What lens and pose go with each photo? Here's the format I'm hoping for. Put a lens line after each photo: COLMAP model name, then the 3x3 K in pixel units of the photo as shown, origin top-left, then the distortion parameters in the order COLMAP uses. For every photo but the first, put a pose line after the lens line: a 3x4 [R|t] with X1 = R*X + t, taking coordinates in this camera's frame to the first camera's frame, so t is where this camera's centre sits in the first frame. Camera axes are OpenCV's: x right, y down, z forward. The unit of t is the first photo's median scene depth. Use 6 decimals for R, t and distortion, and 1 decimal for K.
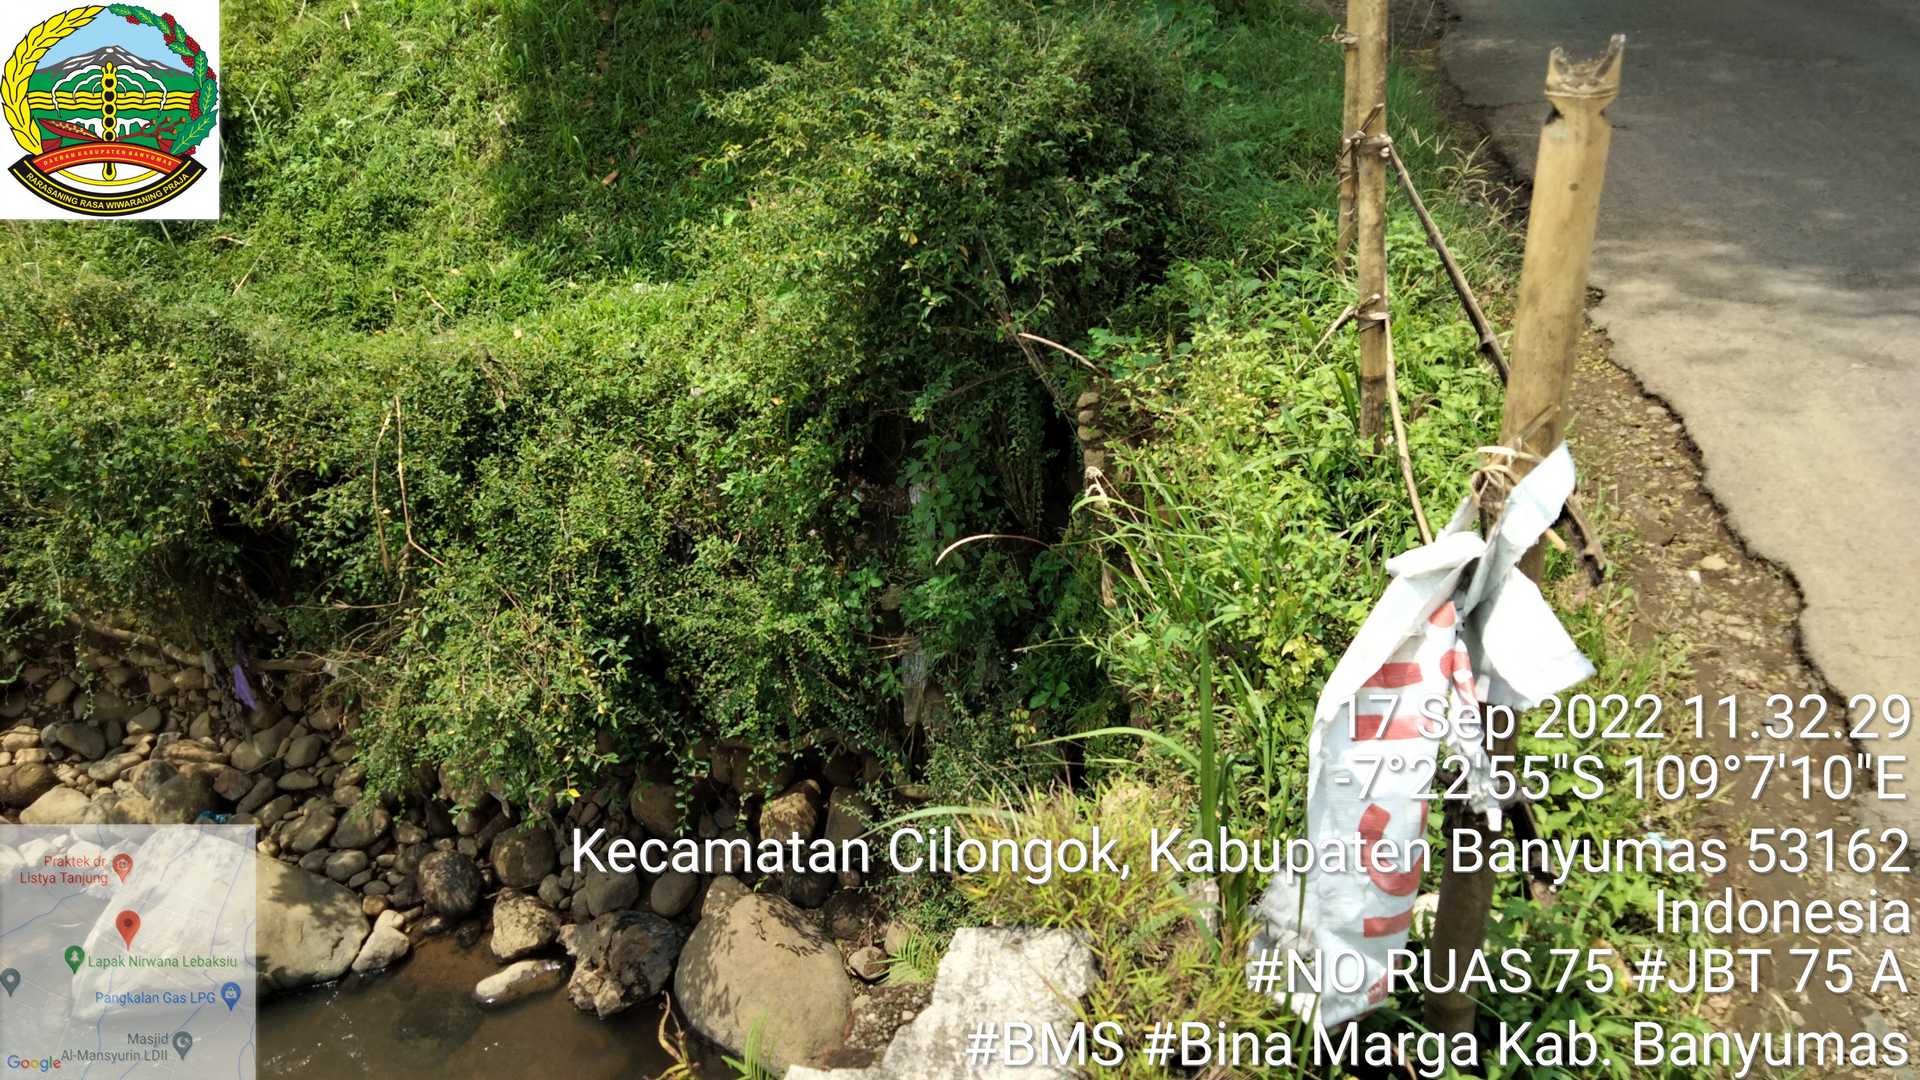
lens RADIAL K [[1367.9, 0, 960.0], [0, 1367.9, 540.0], [0, 0, 1]] dist [0.029815, 0.000202]
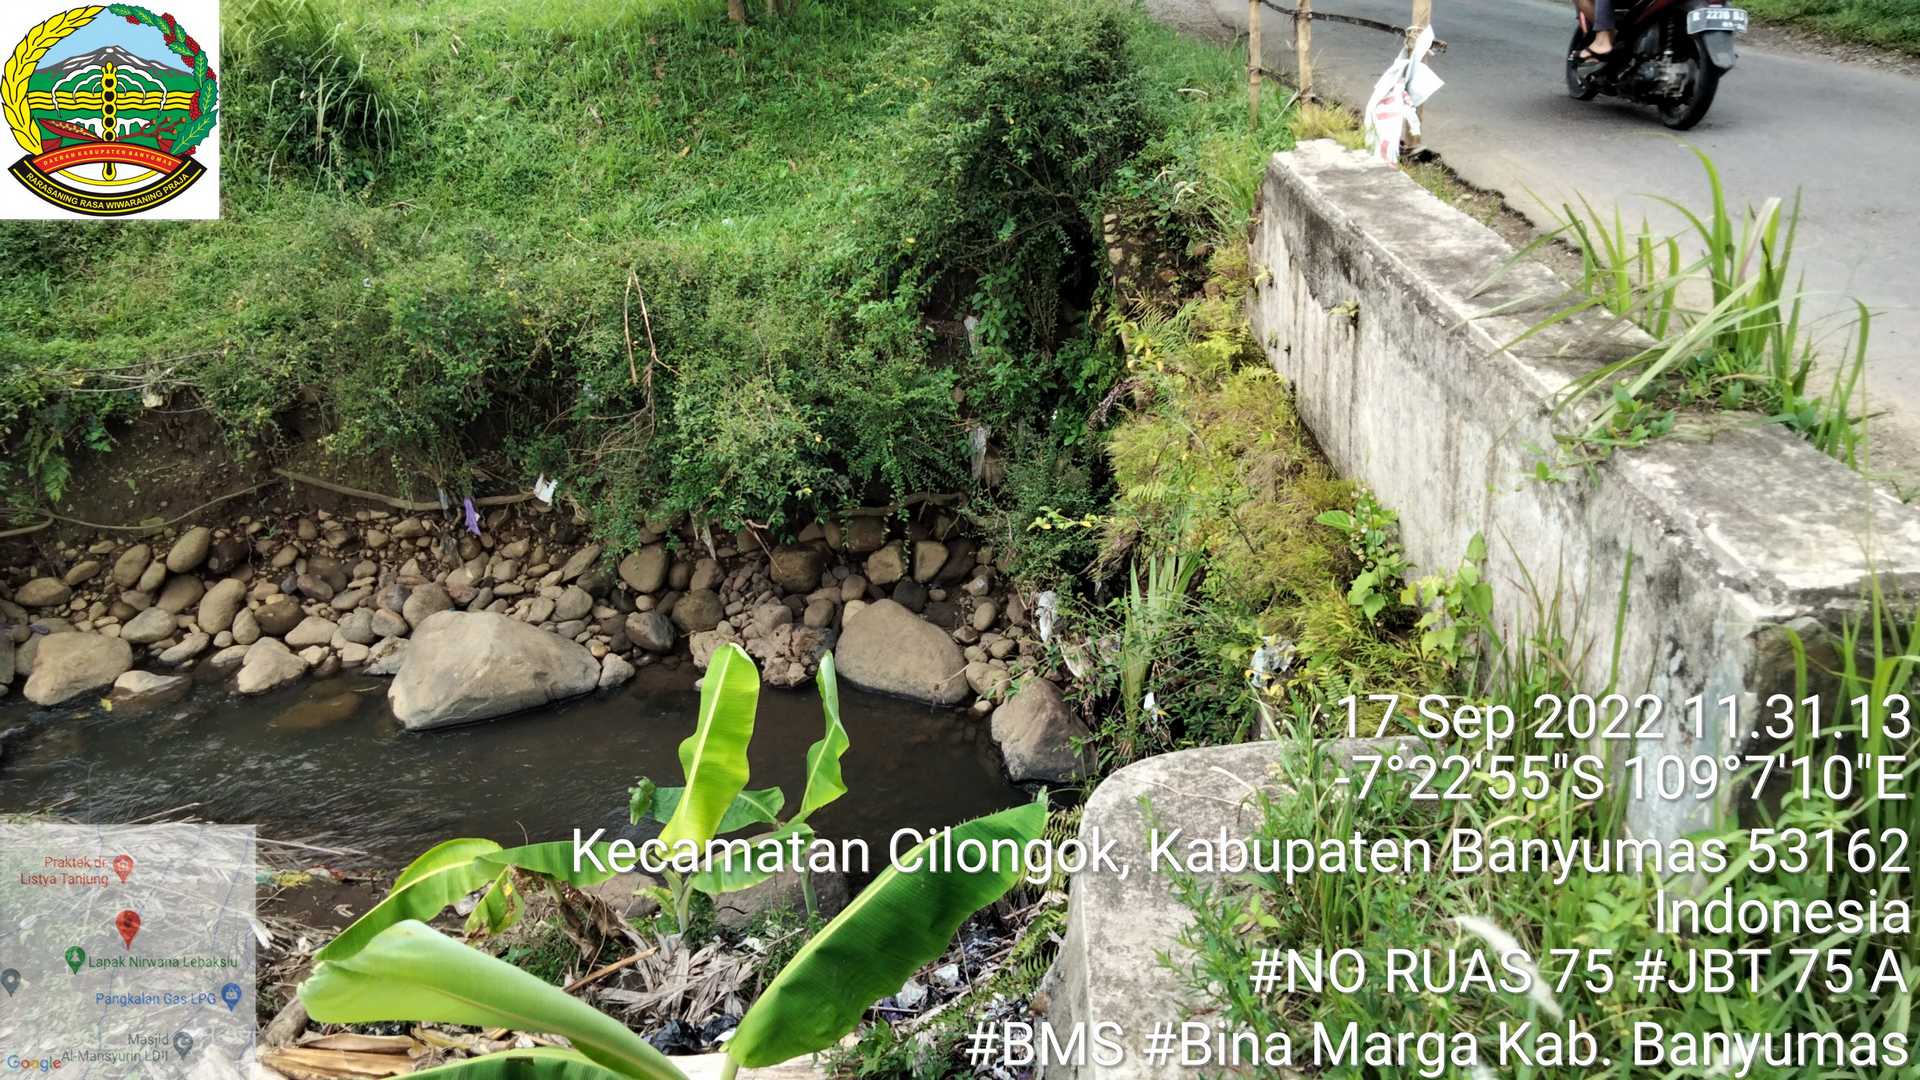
lens RADIAL K [[1367.9, 0, 960.0], [0, 1367.9, 540.0], [0, 0, 1]] dist [0.029815, 0.000202]
pose [[0.983943, -0.080984, 0.159053, -0.243810], [0.090353, 0.994521, -0.052574, 0.228019], [-0.153924, 0.066101, 0.985869, -0.383183]]
